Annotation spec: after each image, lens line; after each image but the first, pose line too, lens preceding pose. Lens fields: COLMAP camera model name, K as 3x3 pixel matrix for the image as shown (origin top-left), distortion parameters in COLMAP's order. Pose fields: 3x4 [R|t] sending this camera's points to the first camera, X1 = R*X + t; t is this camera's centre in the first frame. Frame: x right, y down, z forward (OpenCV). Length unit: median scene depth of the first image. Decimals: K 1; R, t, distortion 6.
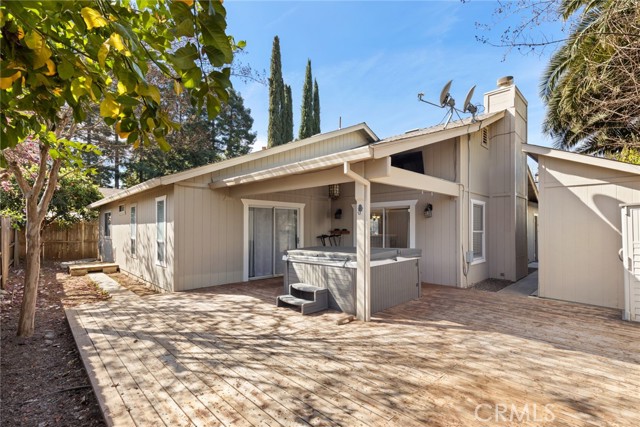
lens RADIAL K [[291.4, 0, 315.6], [0, 291.4, 218.1], [0, 0, 1]] dist [0.003559, 0.000477]
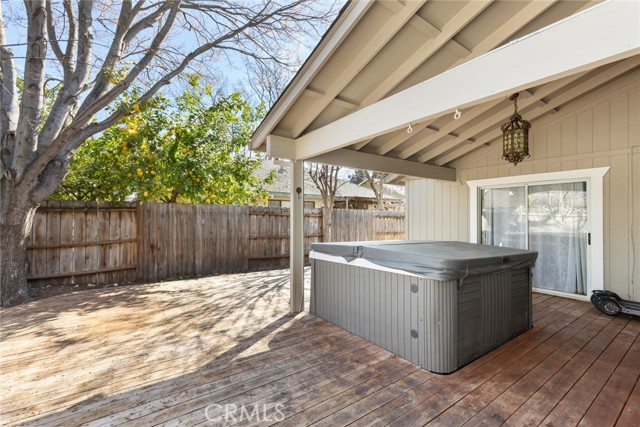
lens RADIAL K [[291.4, 0, 324.8], [0, 291.4, 214.6], [0, 0, 1]] dist [0.003559, 0.000477]
pose [[-0.130088, -0.016092, -0.991372, 1.401730], [0.025313, 0.999488, -0.019545, 0.083446], [0.991179, -0.027637, -0.129614, 1.583345]]
